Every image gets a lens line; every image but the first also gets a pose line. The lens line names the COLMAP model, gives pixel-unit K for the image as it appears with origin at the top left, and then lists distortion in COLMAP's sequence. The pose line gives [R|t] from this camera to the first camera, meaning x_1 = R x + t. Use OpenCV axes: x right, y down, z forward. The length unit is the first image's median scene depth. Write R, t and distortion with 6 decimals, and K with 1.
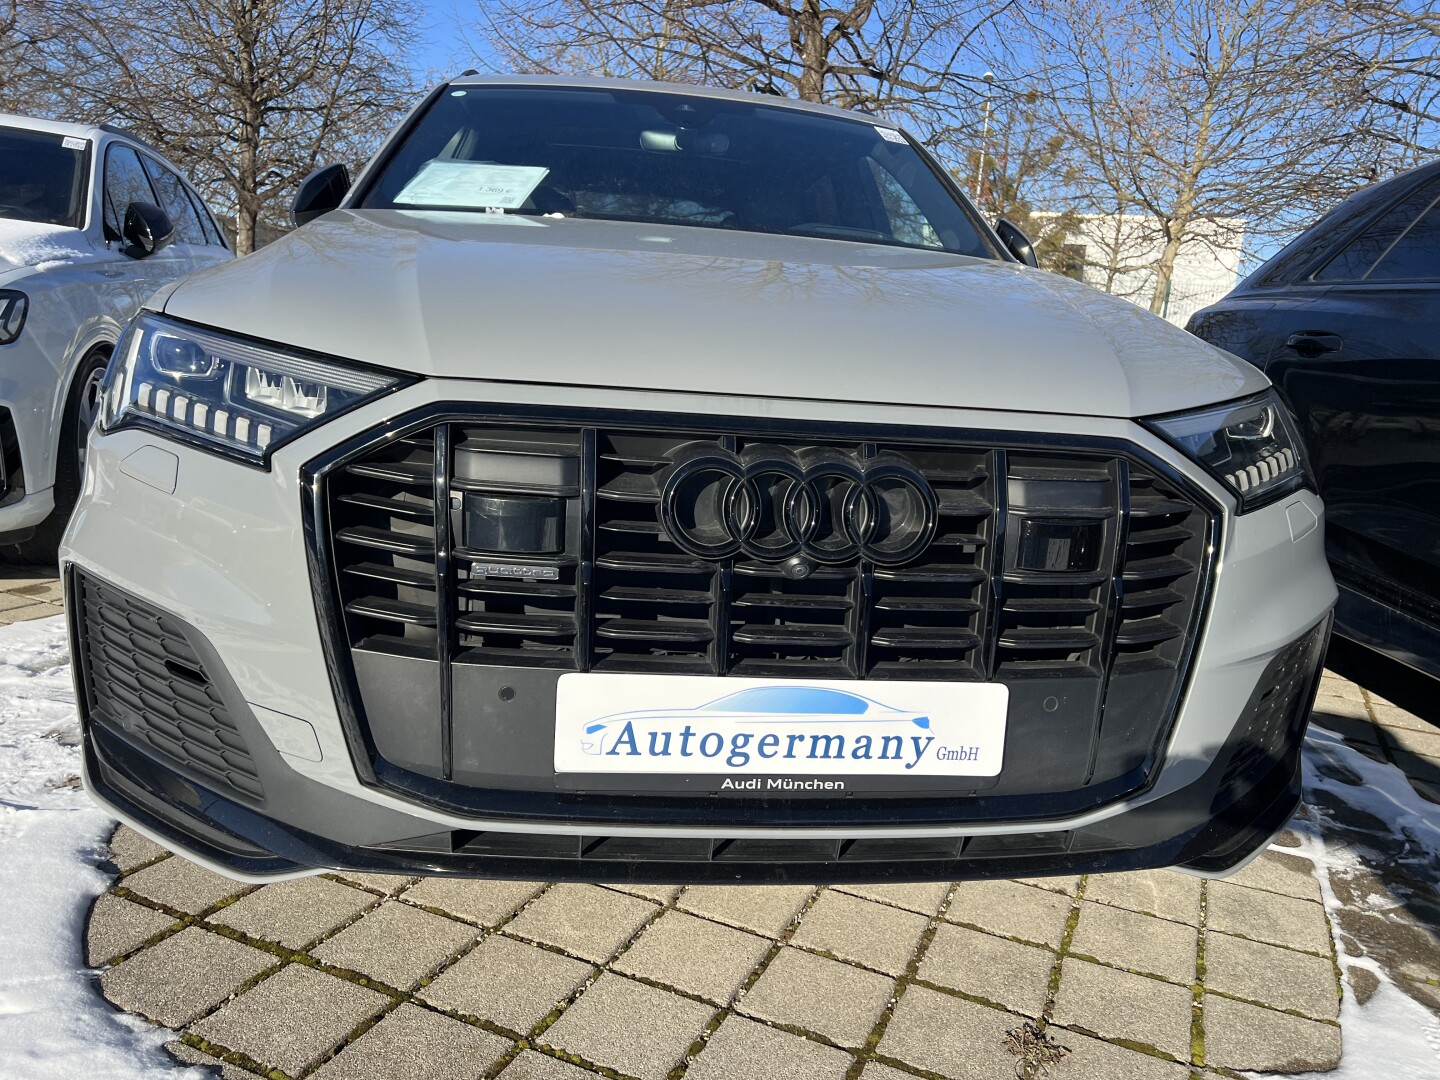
lens RADIAL K [[1058.9, 0, 718.3], [0, 1058.9, 552.7], [0, 0, 1]] dist [0.168729, -0.202250]
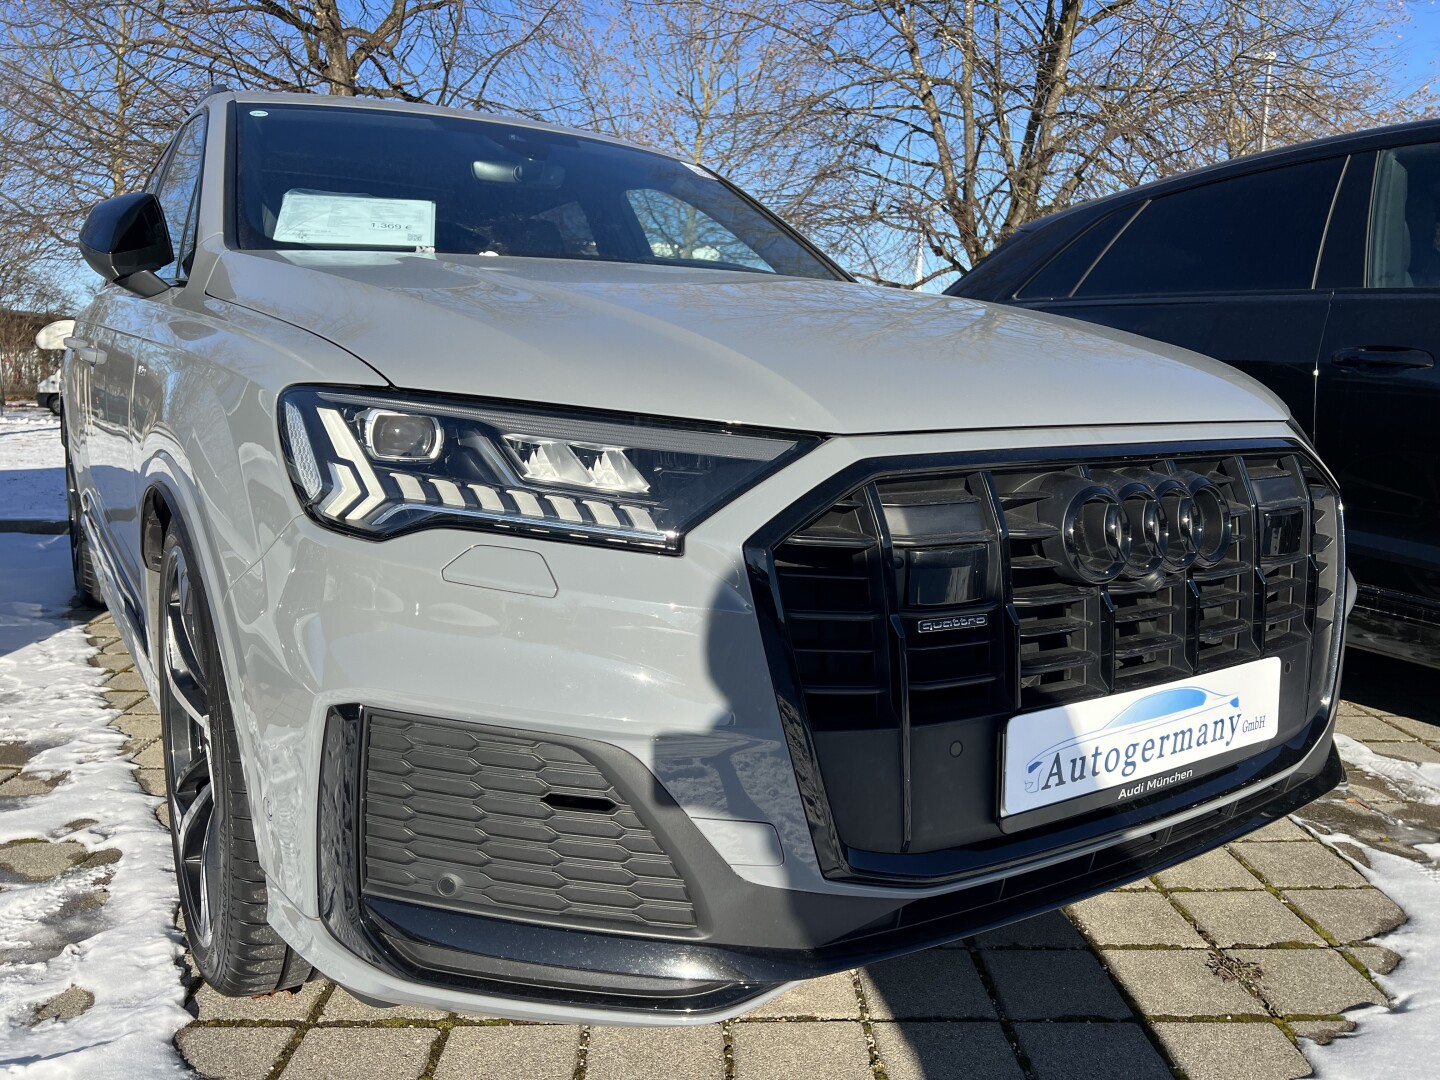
lens RADIAL K [[1092.3, 0, 734.8], [0, 1092.3, 539.0], [0, 0, 1]] dist [0.047230, -0.053447]
pose [[0.896504, -0.122536, 0.425752, -0.761152], [0.136784, 0.990597, -0.002919, -0.081275], [-0.421391, 0.060853, 0.904835, 0.163214]]
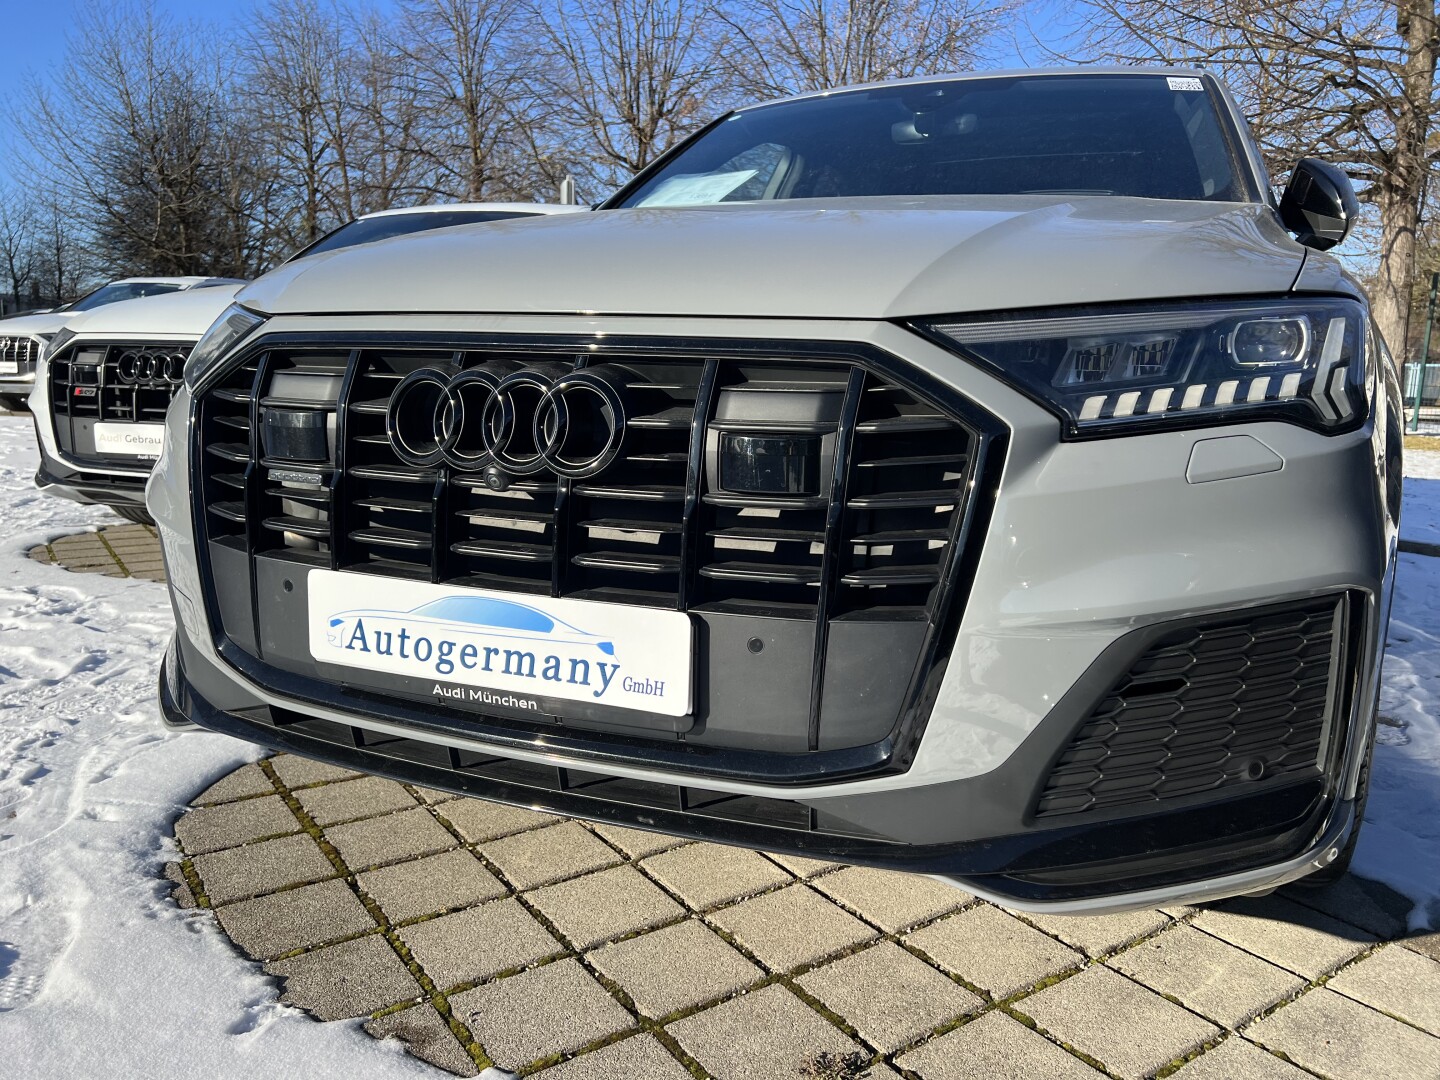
lens RADIAL K [[1080.9, 0, 728.8], [0, 1080.9, 519.3], [0, 0, 1]] dist [0.075611, -0.099461]
pose [[0.862480, 0.027608, -0.505337, 0.768864], [-0.066611, 0.996017, -0.059273, 0.096116], [0.501688, 0.084782, 0.860884, 0.225735]]
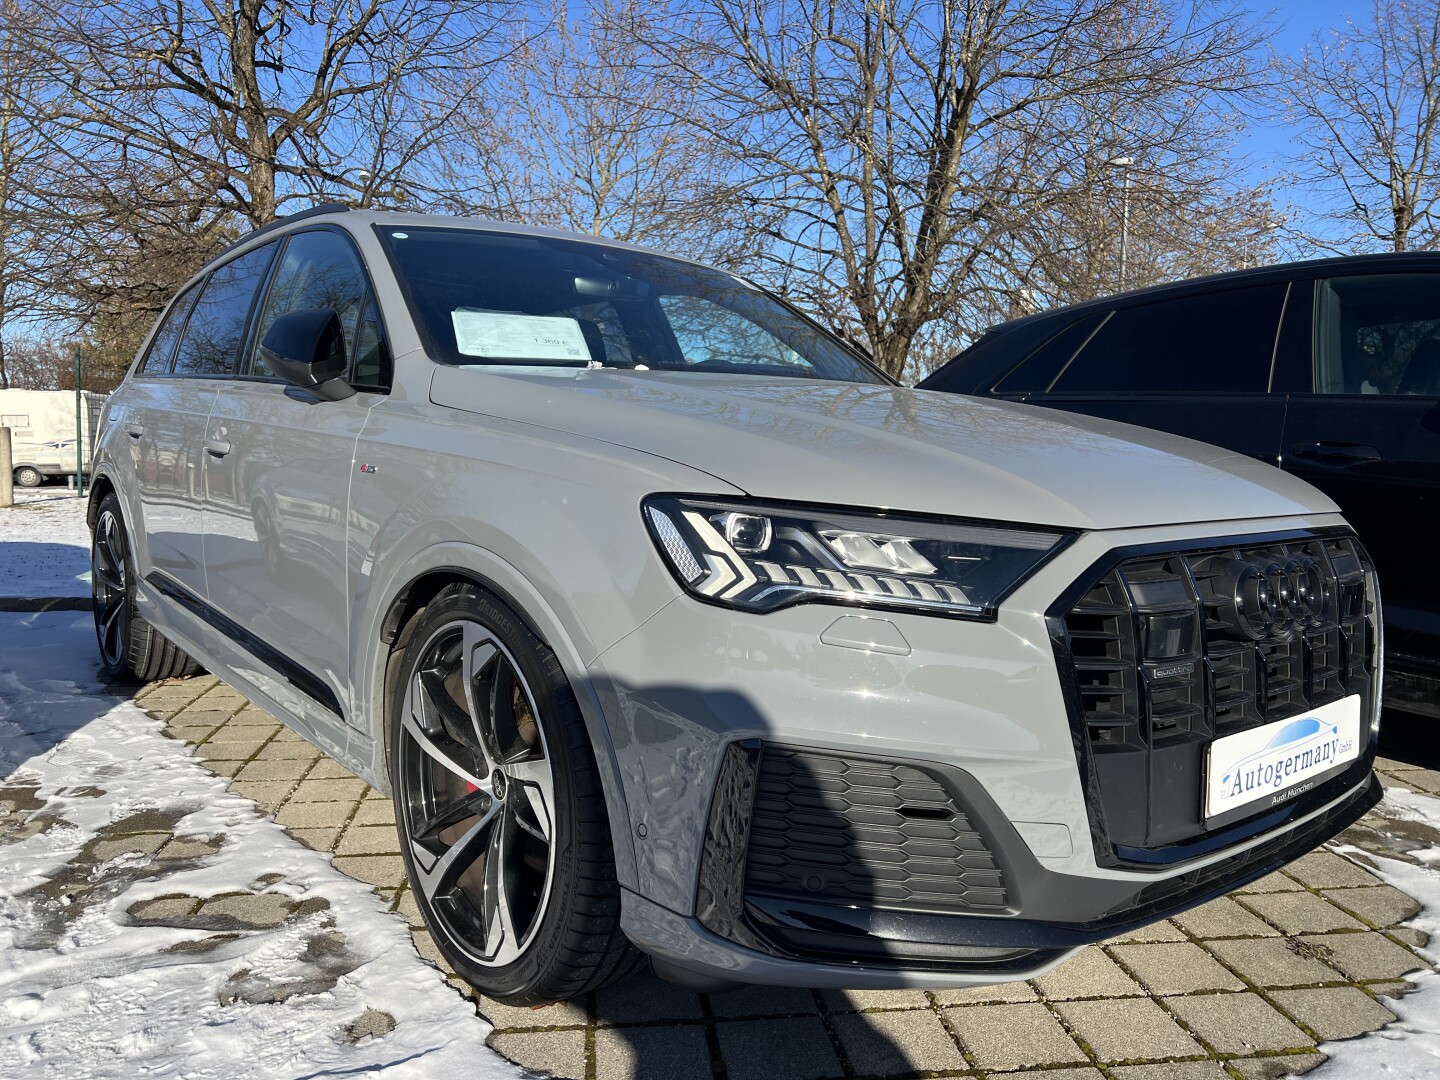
lens RADIAL K [[1083.8, 0, 731.9], [0, 1083.8, 536.6], [0, 0, 1]] dist [0.057131, -0.068970]
pose [[0.843329, -0.100738, 0.527870, -1.289495], [0.149089, 0.987573, -0.049719, -0.153692], [-0.516302, 0.120630, 0.847868, 0.118781]]
